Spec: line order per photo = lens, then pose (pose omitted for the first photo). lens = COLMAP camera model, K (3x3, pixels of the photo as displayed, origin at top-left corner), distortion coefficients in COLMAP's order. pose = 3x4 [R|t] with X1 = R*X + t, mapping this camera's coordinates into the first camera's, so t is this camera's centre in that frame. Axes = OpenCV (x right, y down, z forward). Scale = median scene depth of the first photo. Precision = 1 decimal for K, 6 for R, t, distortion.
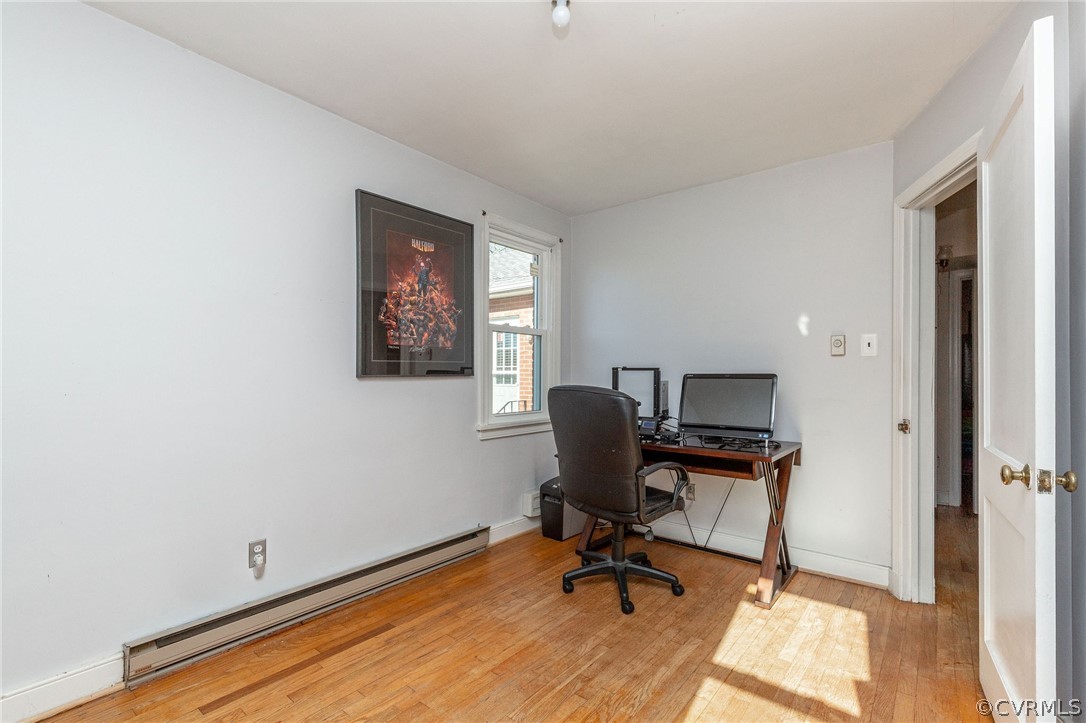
lens RADIAL K [[493.6, 0, 538.4], [0, 493.6, 371.5], [0, 0, 1]] dist [-0.005148, 0.000423]
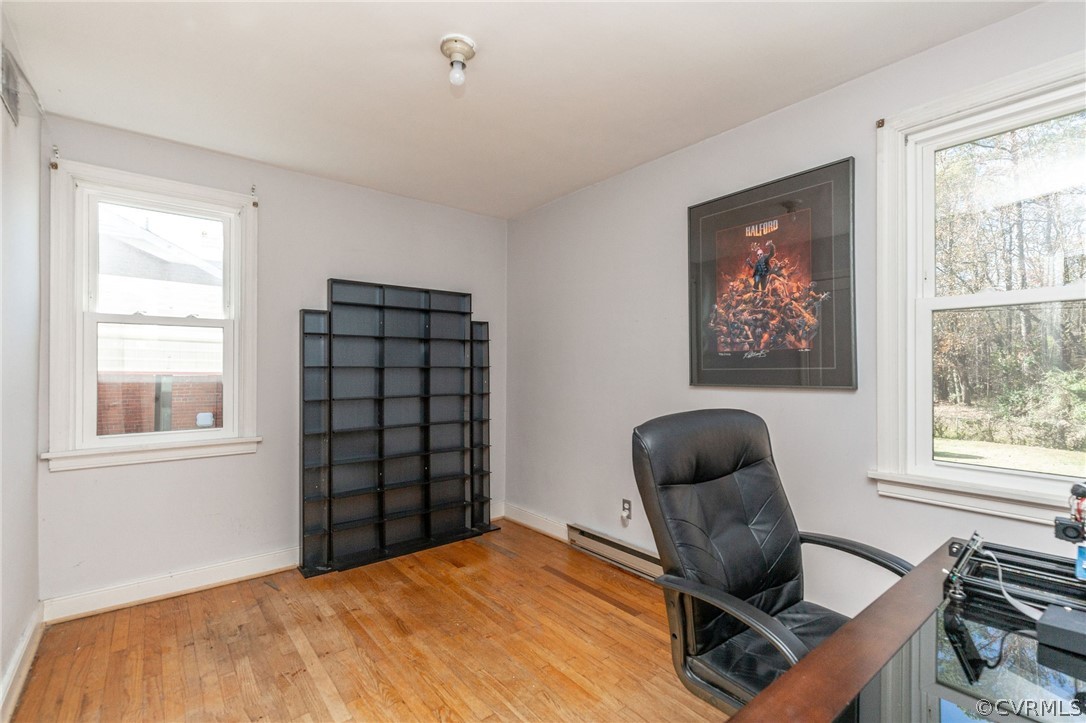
lens RADIAL K [[493.6, 0, 549.2], [0, 493.6, 359.3], [0, 0, 1]] dist [-0.005148, 0.000423]
pose [[-0.215764, -0.019110, -0.976258, 0.654771], [0.001667, 0.999800, -0.019939, -0.021006], [0.976444, -0.005930, -0.215689, 0.841394]]
